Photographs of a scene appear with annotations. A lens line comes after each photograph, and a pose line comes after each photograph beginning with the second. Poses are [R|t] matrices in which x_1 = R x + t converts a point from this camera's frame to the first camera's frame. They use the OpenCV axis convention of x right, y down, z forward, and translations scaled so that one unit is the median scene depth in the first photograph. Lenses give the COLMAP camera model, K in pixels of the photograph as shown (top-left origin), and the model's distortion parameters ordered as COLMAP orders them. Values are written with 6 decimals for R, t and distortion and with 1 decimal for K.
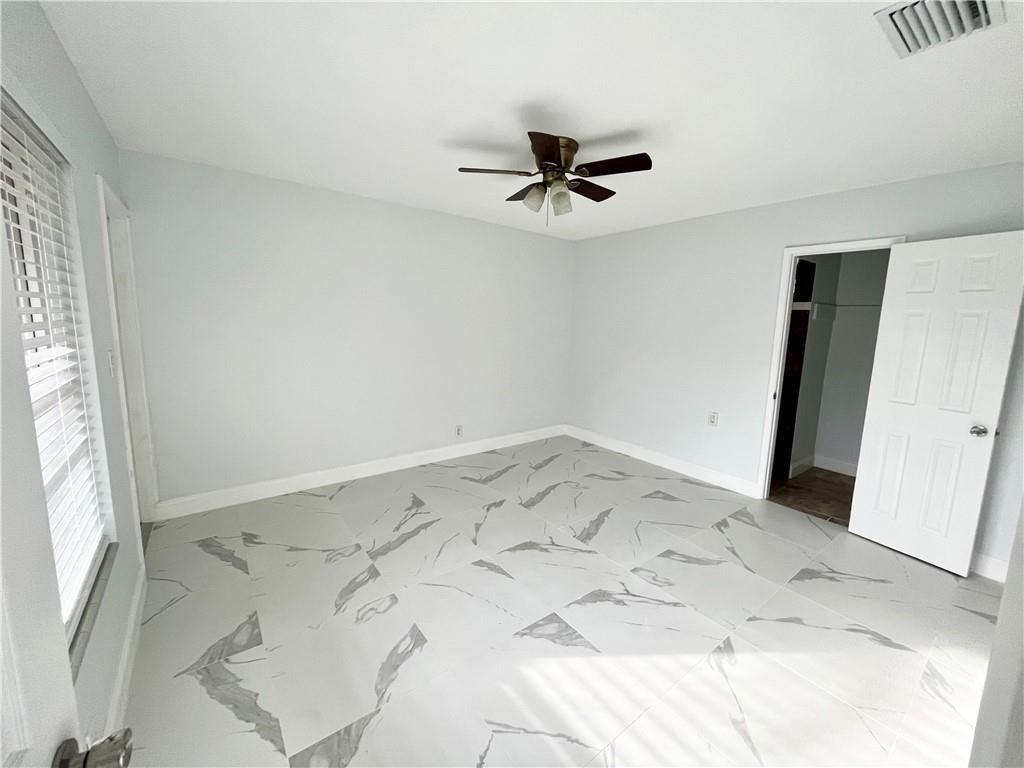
lens RADIAL K [[413.7, 0, 514.8], [0, 413.7, 379.7], [0, 0, 1]] dist [0.002430, 0.000466]
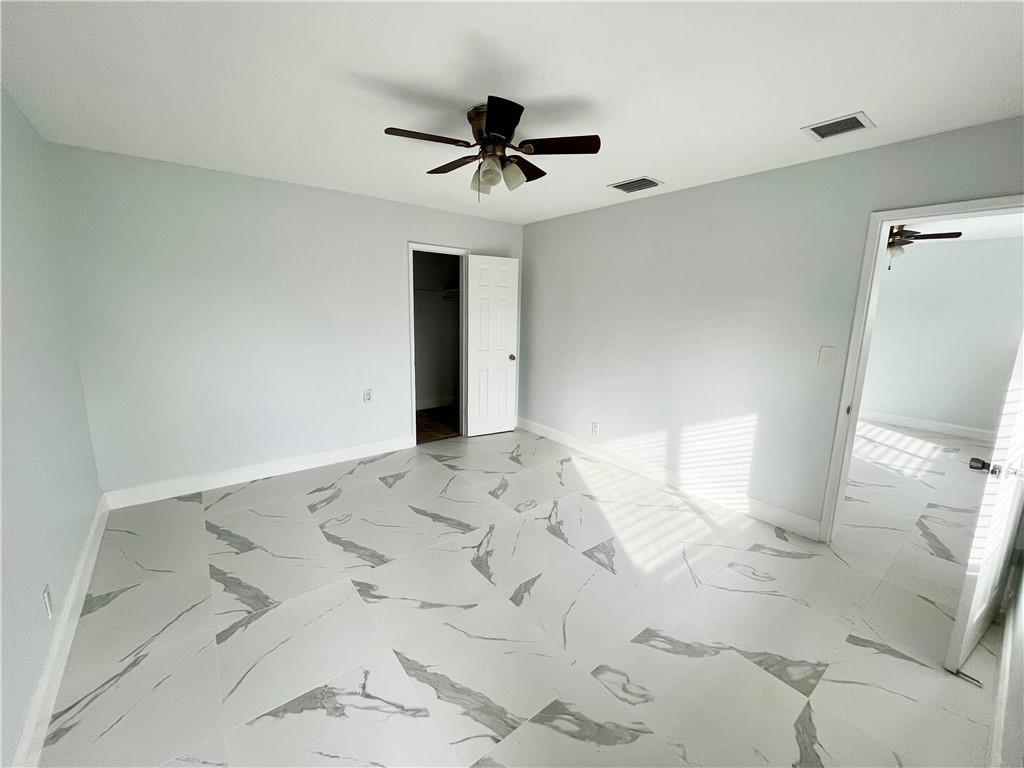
lens RADIAL K [[413.7, 0, 514.8], [0, 413.7, 379.7], [0, 0, 1]] dist [0.002430, 0.000466]
pose [[-0.015777, -0.204258, 0.978790, -0.806386], [0.124380, 0.970907, 0.204618, -0.167927], [-0.992109, 0.124971, 0.010088, 0.914065]]
